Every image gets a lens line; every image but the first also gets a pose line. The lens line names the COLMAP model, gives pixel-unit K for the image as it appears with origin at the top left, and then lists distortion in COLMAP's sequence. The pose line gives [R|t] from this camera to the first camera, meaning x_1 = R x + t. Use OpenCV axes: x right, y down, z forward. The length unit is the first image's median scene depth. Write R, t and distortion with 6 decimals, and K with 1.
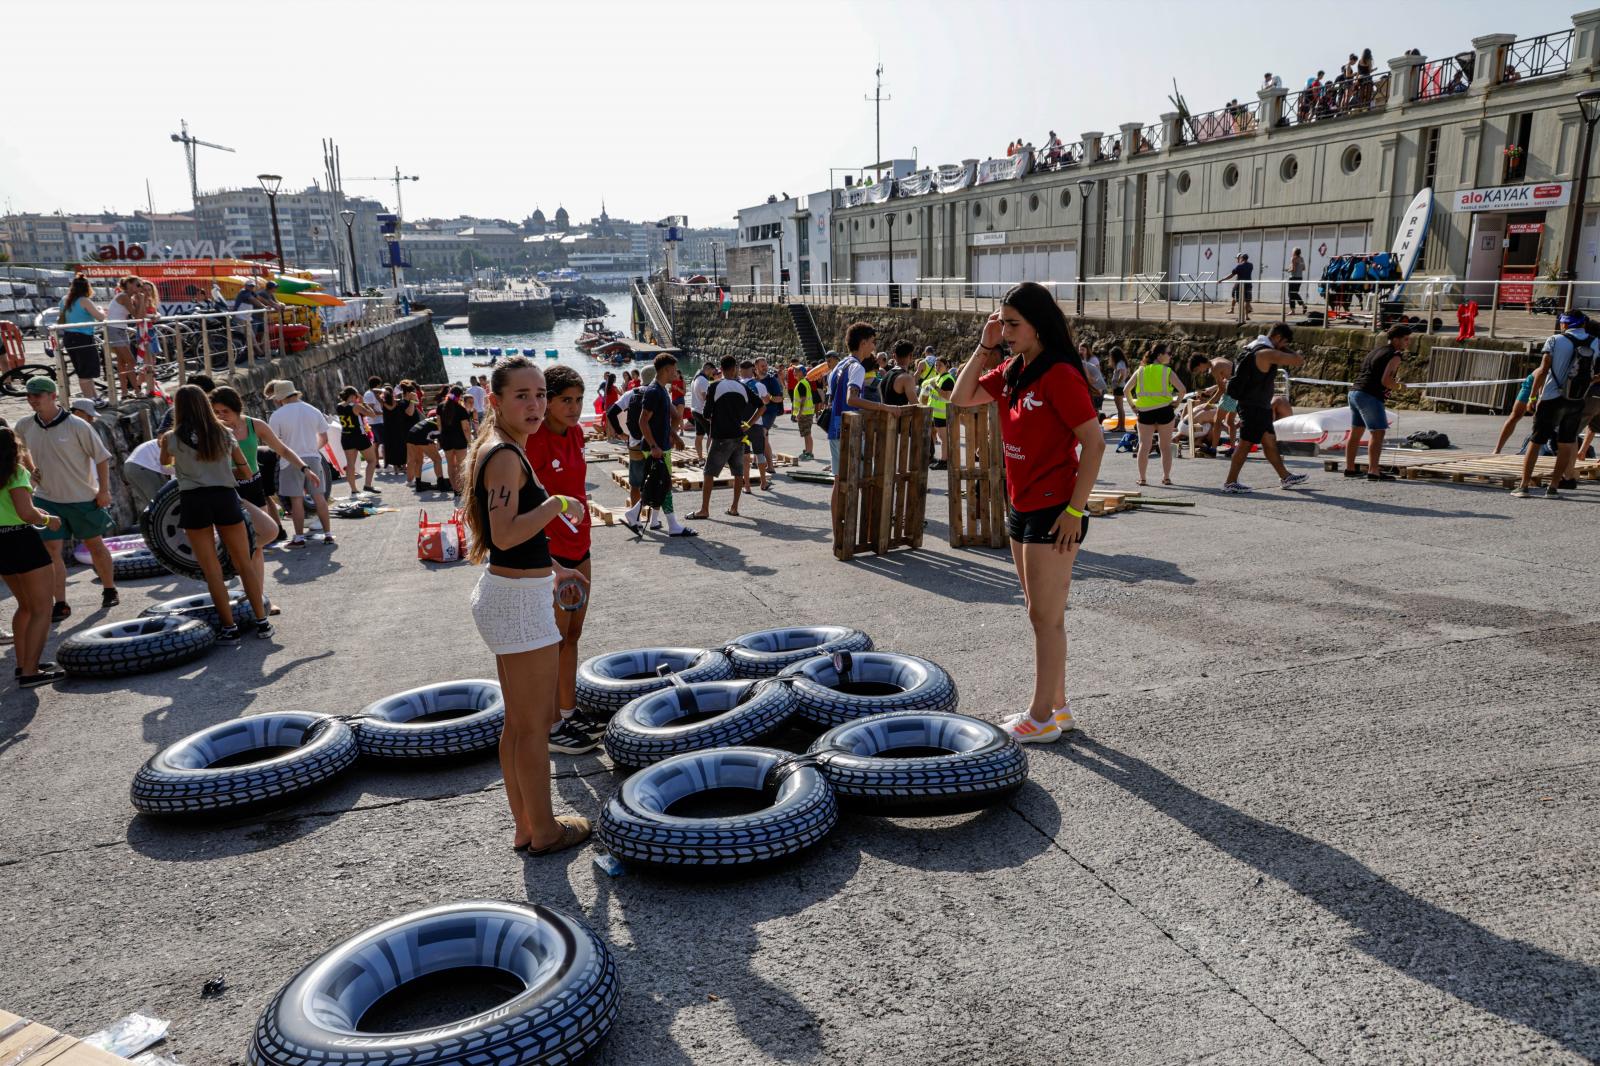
lens RADIAL K [[1065.0, 0, 803.1], [0, 1065.0, 530.0], [0, 0, 1]] dist [-0.004064, 0.003831]
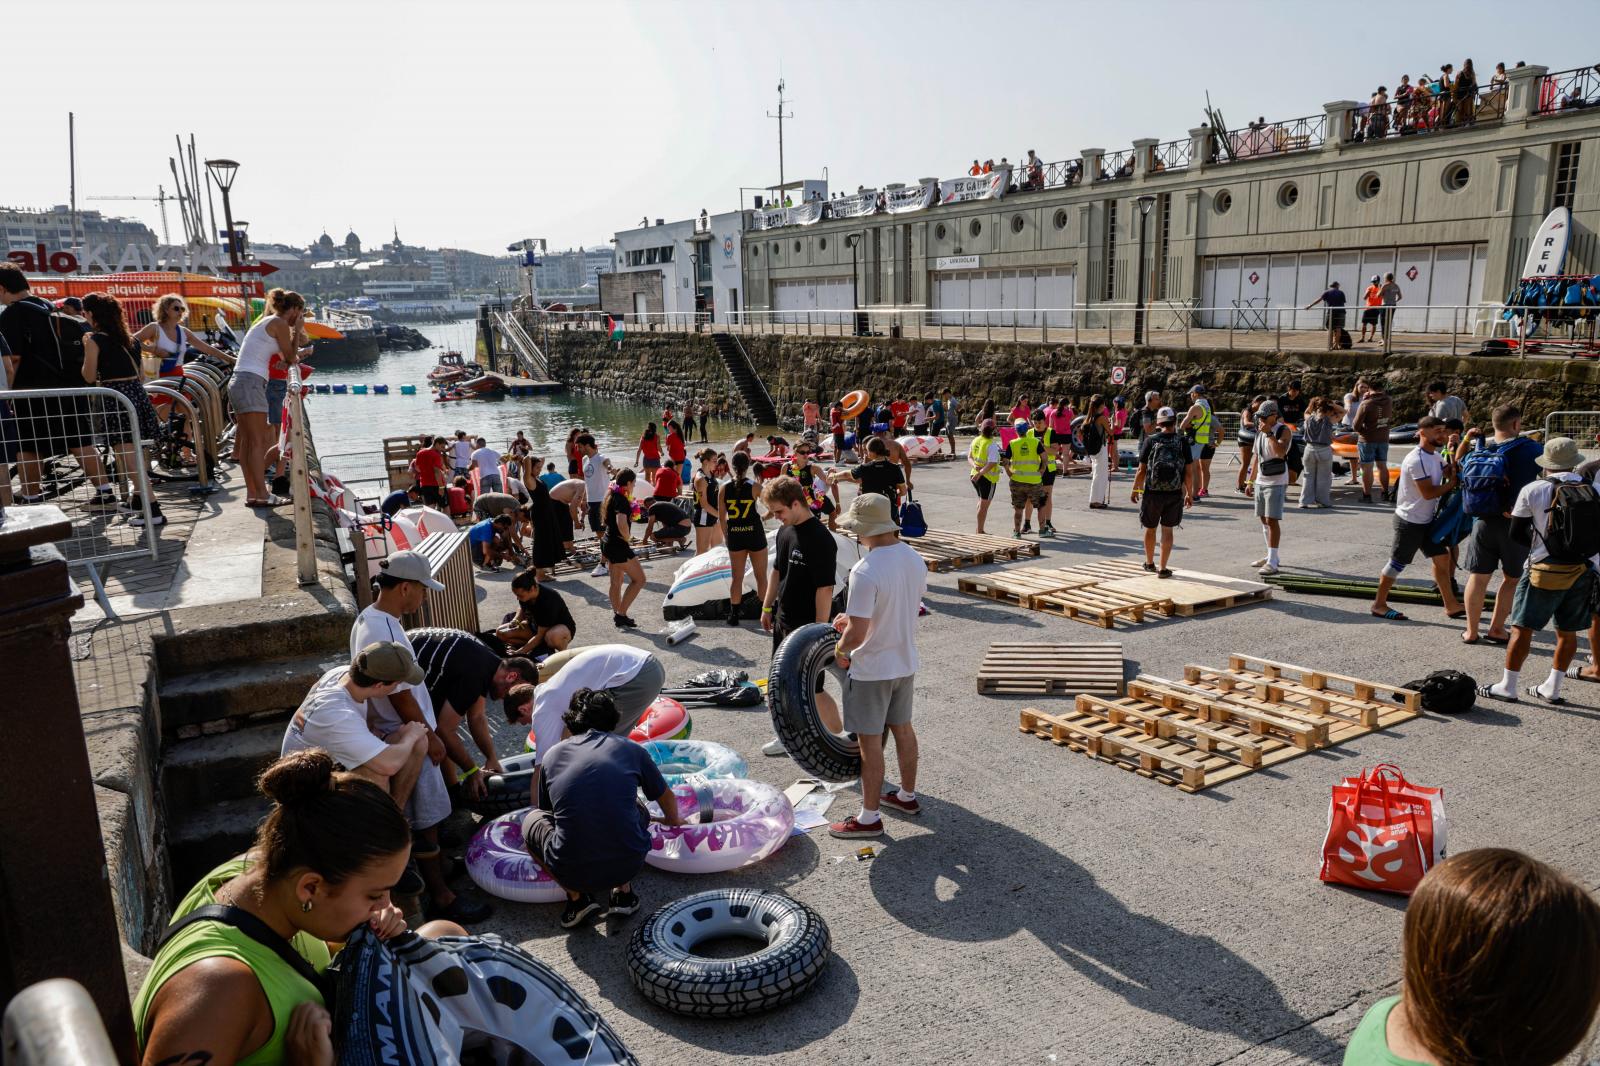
lens RADIAL K [[1065.0, 0, 806.9], [0, 1065.0, 532.9], [0, 0, 1]] dist [-0.004064, 0.003831]
pose [[0.983063, -0.037413, 0.179408, -0.113193], [0.041600, 0.998942, -0.019629, -0.021769], [-0.178484, 0.026760, 0.983579, 0.099844]]
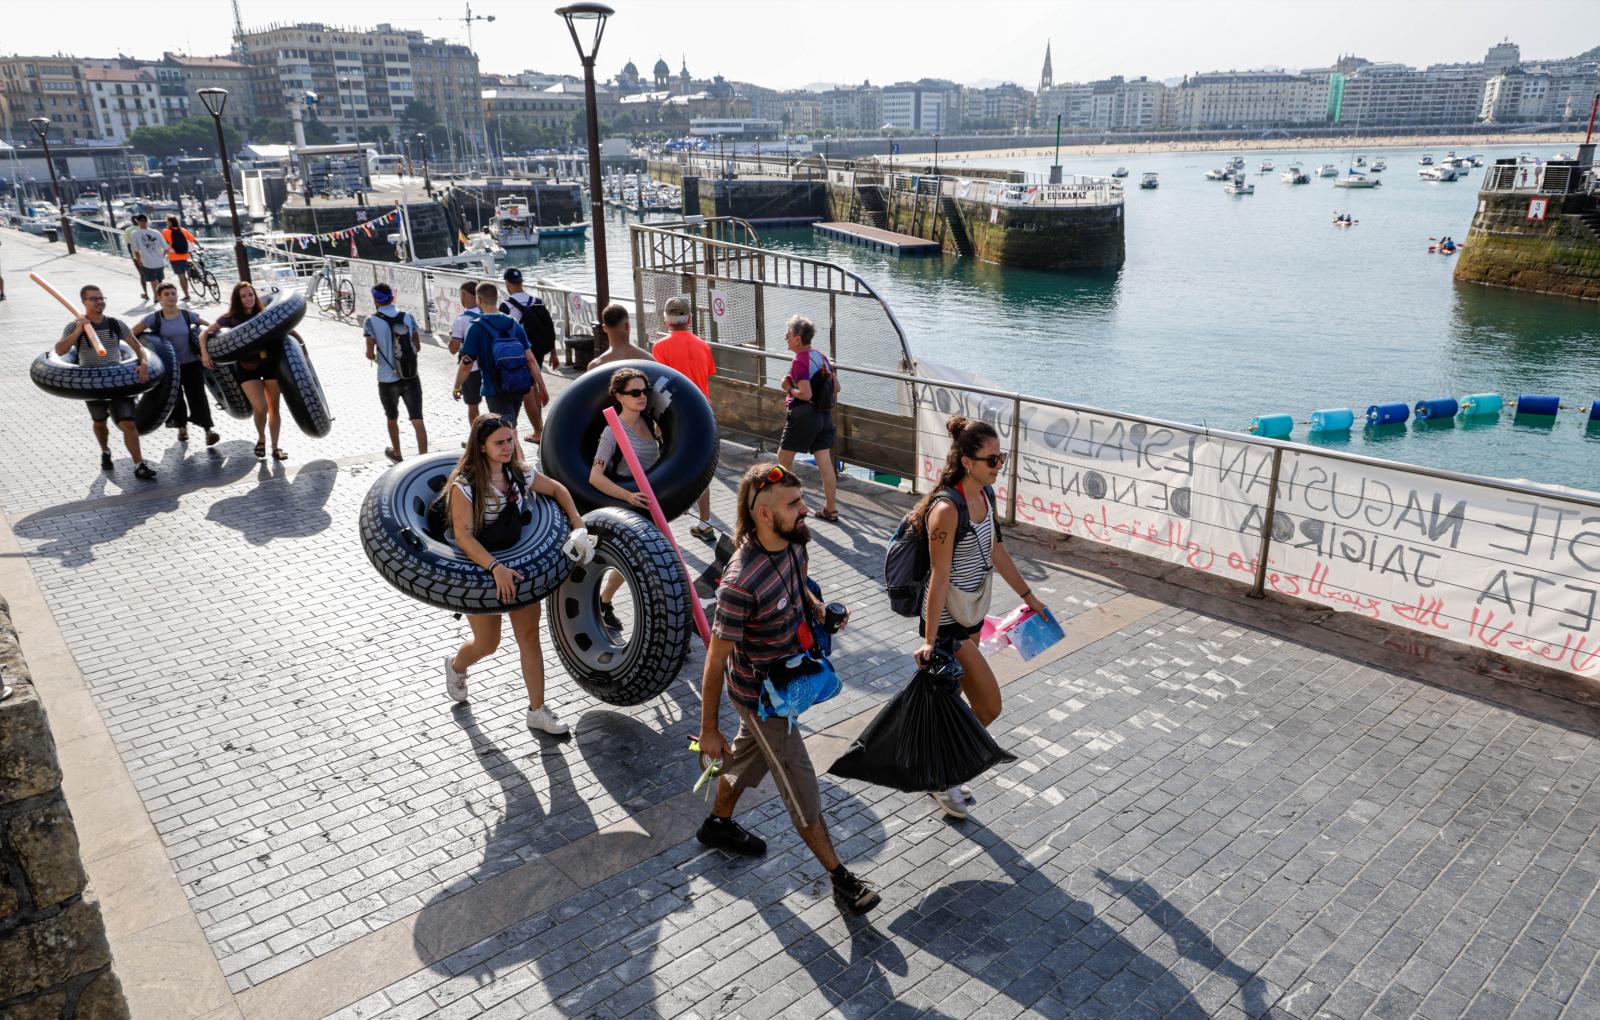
lens RADIAL K [[1089.0, 0, 787.3], [0, 1089.0, 543.4], [0, 0, 1]] dist [-0.002321, 0.002500]
pose [[0.999811, 0.014839, -0.012573, -1.243617], [-0.013308, 0.993372, 0.114173, -0.345898], [0.014184, -0.113984, 0.993381, 1.442615]]
